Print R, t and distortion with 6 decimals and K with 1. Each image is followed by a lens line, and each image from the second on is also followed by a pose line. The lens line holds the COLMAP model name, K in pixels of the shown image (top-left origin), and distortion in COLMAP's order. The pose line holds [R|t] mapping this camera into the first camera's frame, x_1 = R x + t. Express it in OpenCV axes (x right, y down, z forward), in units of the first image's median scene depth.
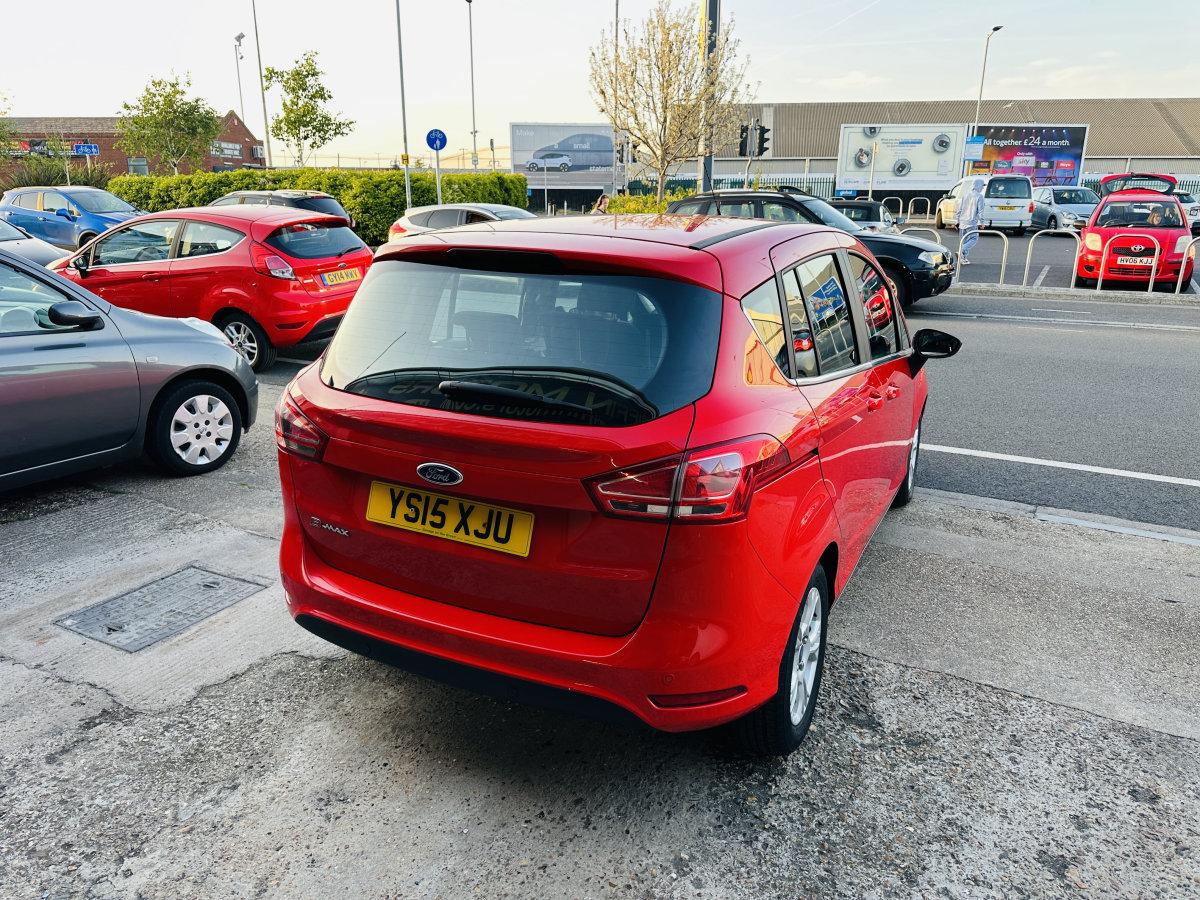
lens RADIAL K [[848.1, 0, 597.7], [0, 848.1, 449.5], [0, 0, 1]] dist [0.041955, -0.053050]
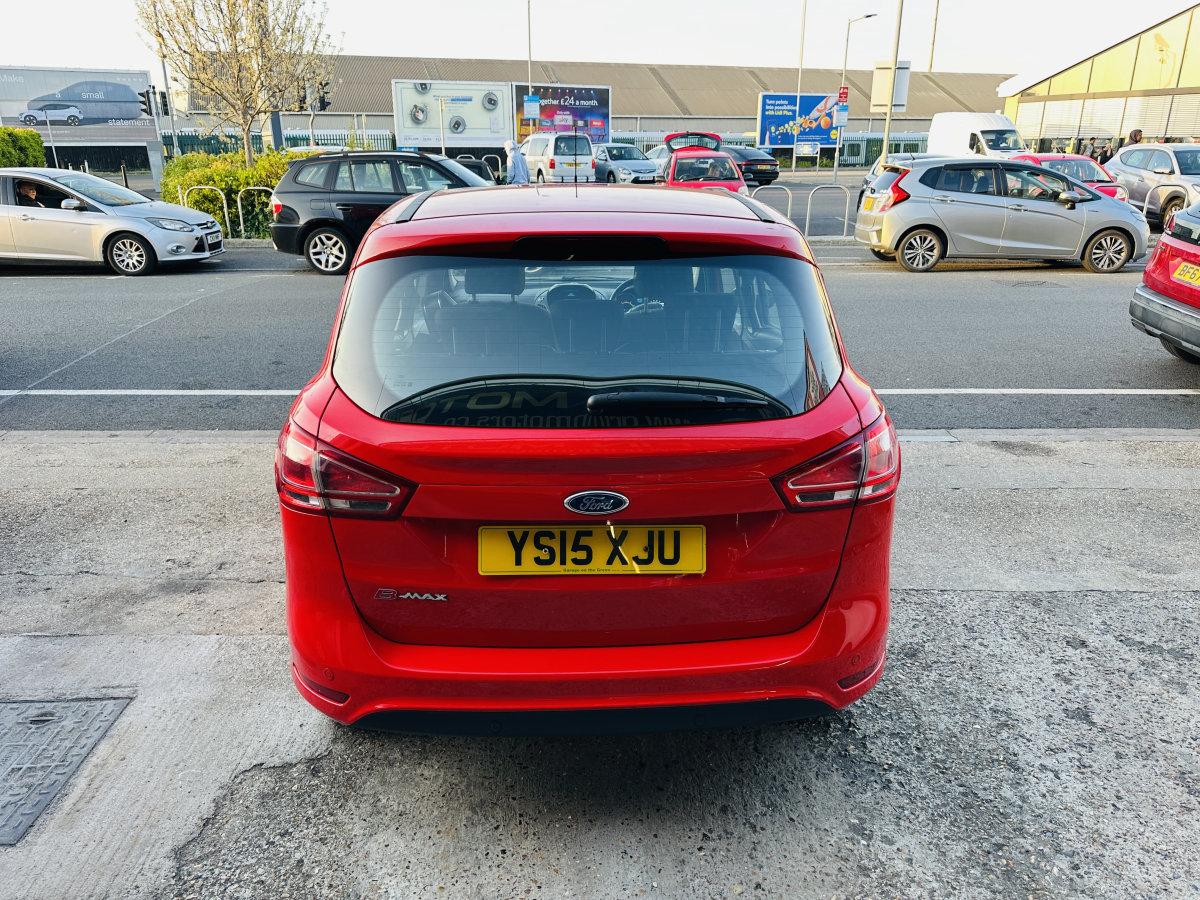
lens RADIAL K [[849.6, 0, 600.0], [0, 849.6, 450.0], [0, 0, 1]] dist [0.045612, -0.054720]
pose [[0.873478, -0.169037, 0.456576, -0.098610], [0.147871, 0.985601, 0.082005, -0.016294], [-0.463864, -0.004115, 0.885897, 0.041026]]
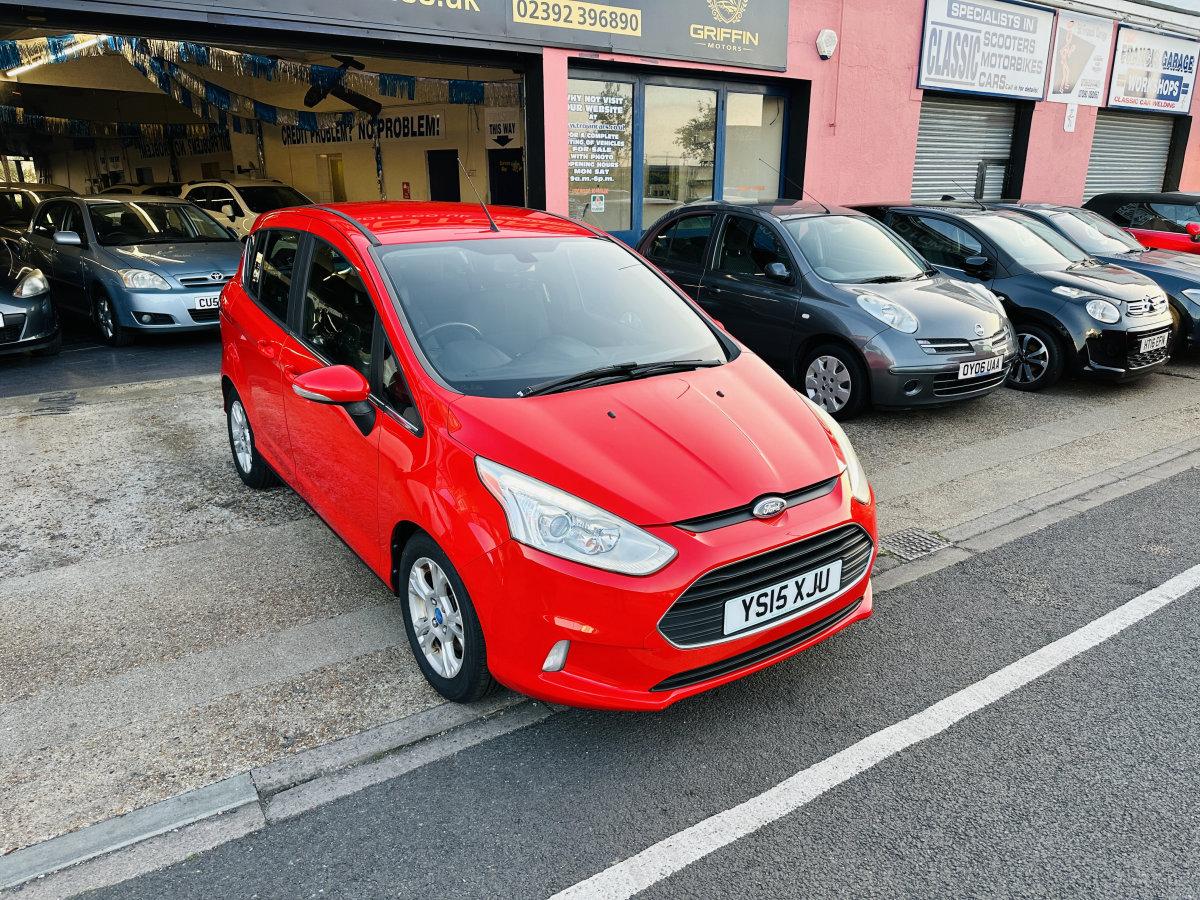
lens RADIAL K [[842.0, 0, 595.8], [0, 842.0, 449.2], [0, 0, 1]] dist [0.072074, -0.099539]
pose [[-0.466821, 0.257008, -0.846183, 0.303611], [-0.257499, 0.875878, 0.408084, -0.143219], [0.846034, 0.408393, -0.342699, 0.478832]]
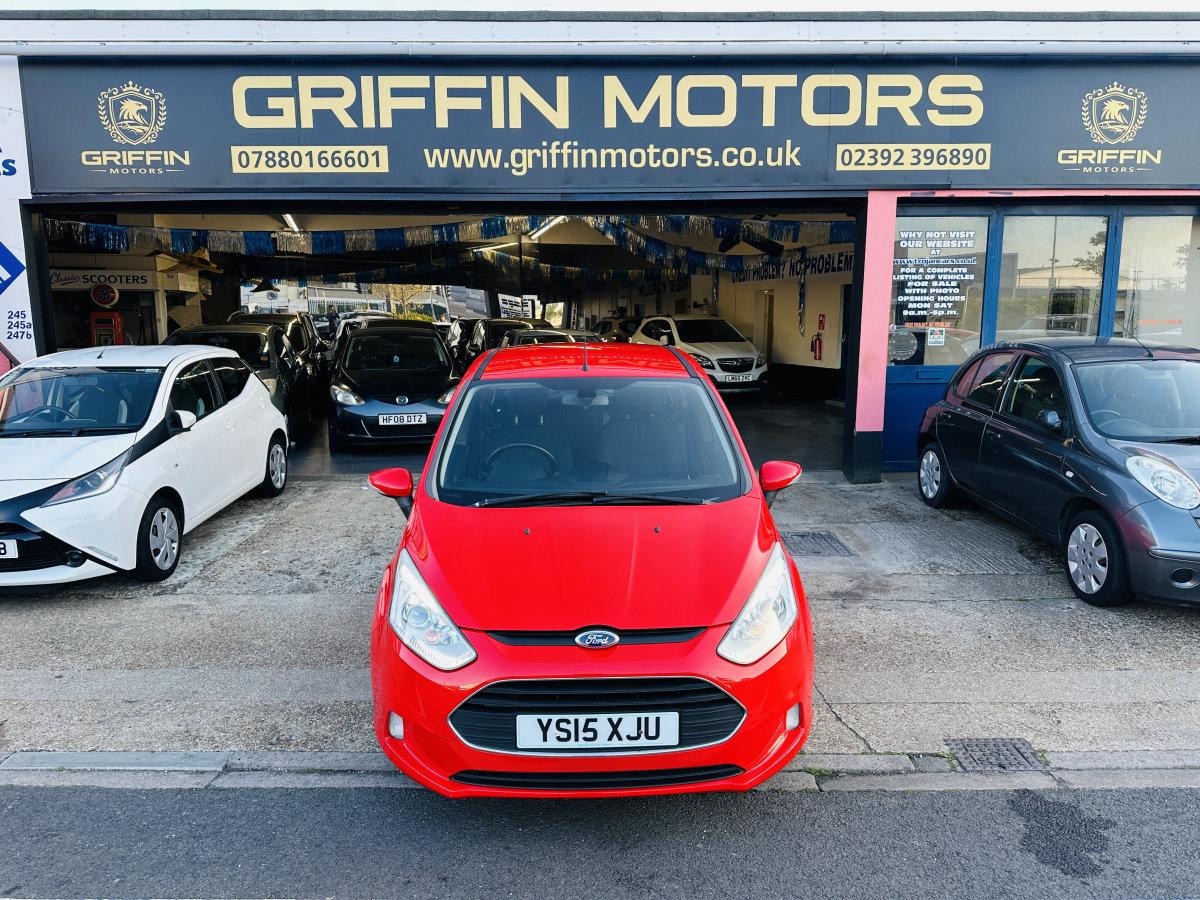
lens RADIAL K [[840.4, 0, 593.3], [0, 840.4, 454.0], [0, 0, 1]] dist [0.051234, -0.066643]
pose [[-0.882196, 0.076033, -0.464704, 0.207126], [-0.136021, 0.903660, 0.406076, -0.188433], [0.450809, 0.421448, -0.786863, 0.601638]]
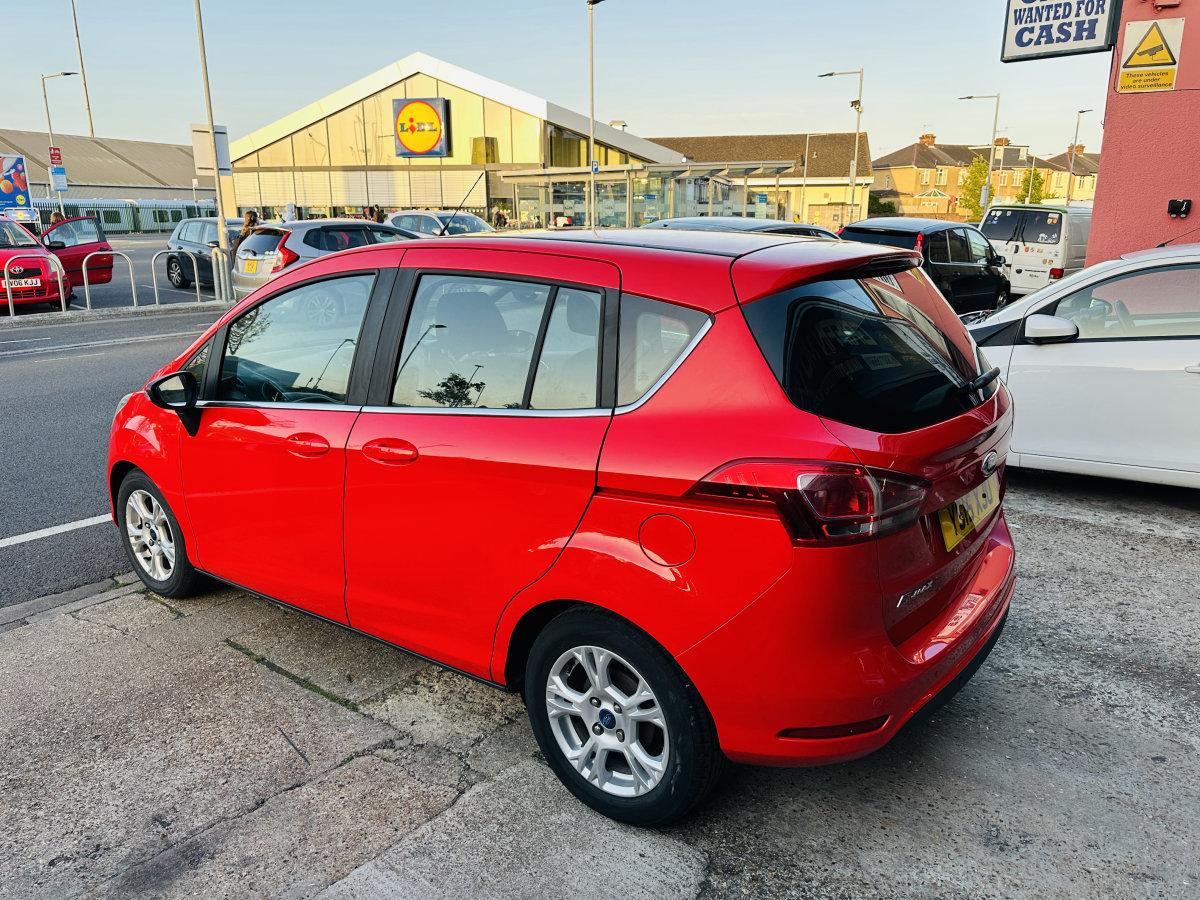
lens RADIAL K [[848.5, 0, 602.6], [0, 848.5, 454.4], [0, 0, 1]] dist [0.033123, -0.038601]
pose [[0.188937, -0.270854, 0.943897, -0.223875], [0.286940, 0.934486, 0.210718, -0.060333], [-0.939132, 0.231030, 0.254277, 0.204936]]
